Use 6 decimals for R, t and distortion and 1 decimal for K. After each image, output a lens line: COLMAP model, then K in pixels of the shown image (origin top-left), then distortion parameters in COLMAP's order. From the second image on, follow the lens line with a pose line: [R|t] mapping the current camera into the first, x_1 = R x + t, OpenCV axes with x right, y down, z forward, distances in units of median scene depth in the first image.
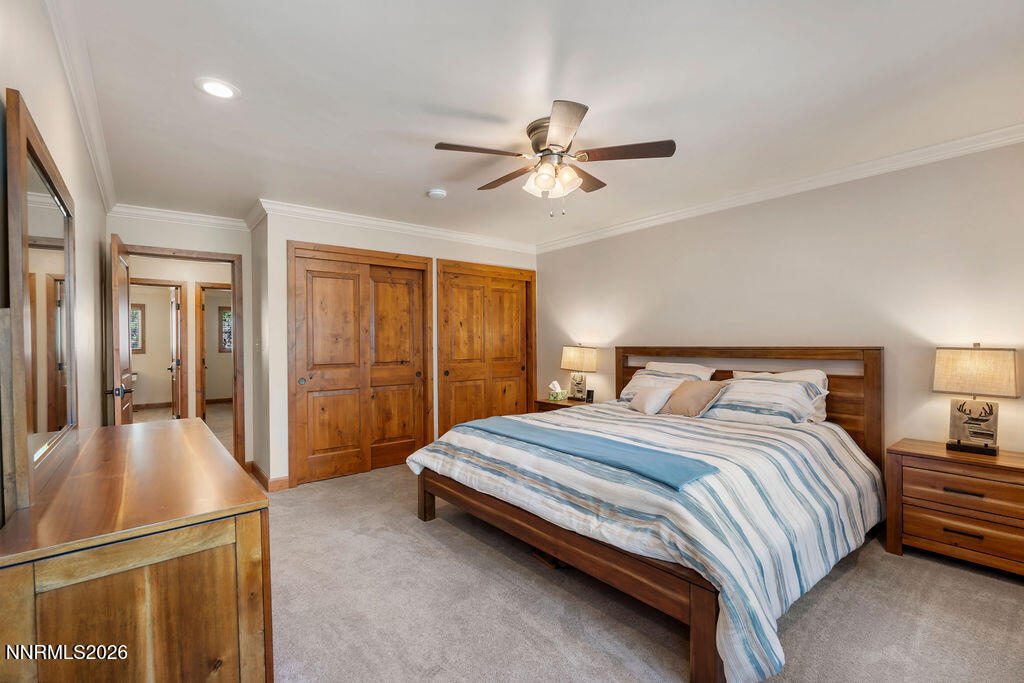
lens RADIAL K [[450.7, 0, 514.5], [0, 450.7, 346.6], [0, 0, 1]] dist [-0.001003, 0.000166]
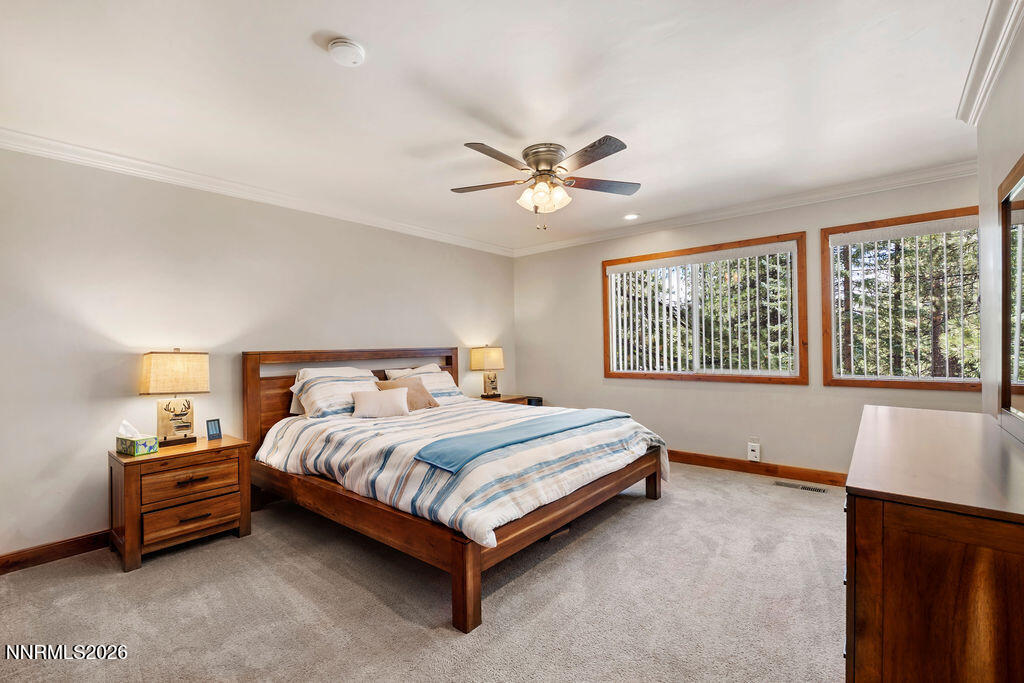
lens RADIAL K [[450.7, 0, 514.5], [0, 450.7, 339.7], [0, 0, 1]] dist [-0.001003, 0.000166]
pose [[-0.187257, 0.016433, 0.982173, -0.967639], [0.021168, 0.999695, -0.012690, -0.001049], [-0.982083, 0.018414, -0.187548, 1.230377]]
